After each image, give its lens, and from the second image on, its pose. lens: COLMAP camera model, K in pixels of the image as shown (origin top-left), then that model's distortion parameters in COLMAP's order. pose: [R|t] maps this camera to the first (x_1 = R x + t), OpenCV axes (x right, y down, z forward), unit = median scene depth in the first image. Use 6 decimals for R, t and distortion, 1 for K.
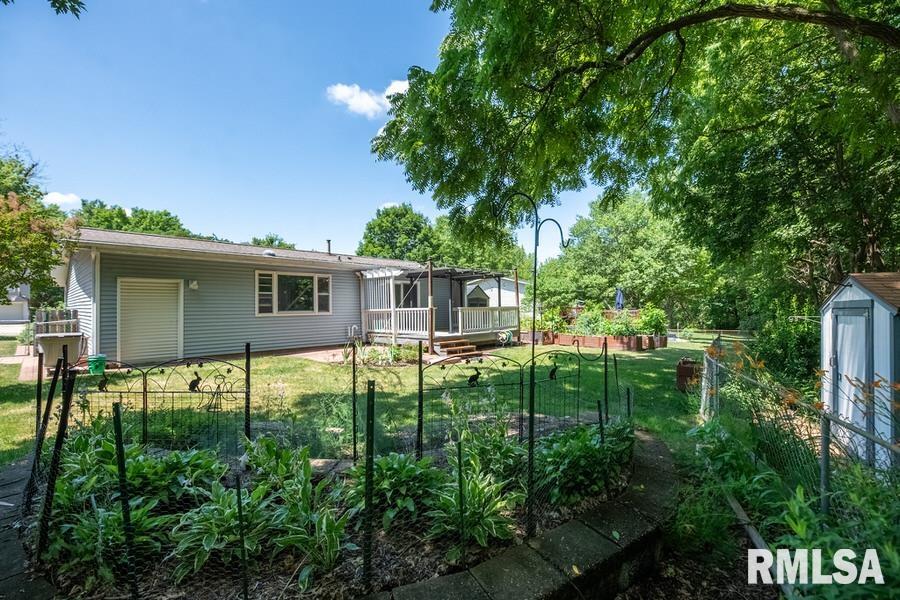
lens RADIAL K [[388.9, 0, 453.8], [0, 388.9, 301.1], [0, 0, 1]] dist [0.002129, -0.000051]
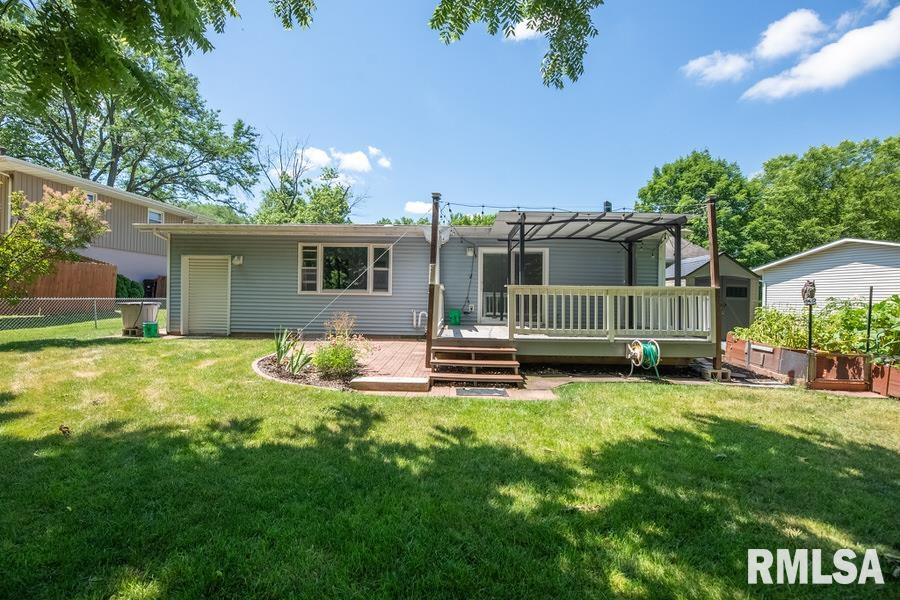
lens RADIAL K [[389.3, 0, 451.5], [0, 389.3, 298.3], [0, 0, 1]] dist [-0.001310, 0.000035]
pose [[0.659958, 0.021273, -0.751002, 0.383420], [-0.010919, 0.999765, 0.018724, 0.027049], [0.751223, -0.004157, 0.660035, 0.645788]]
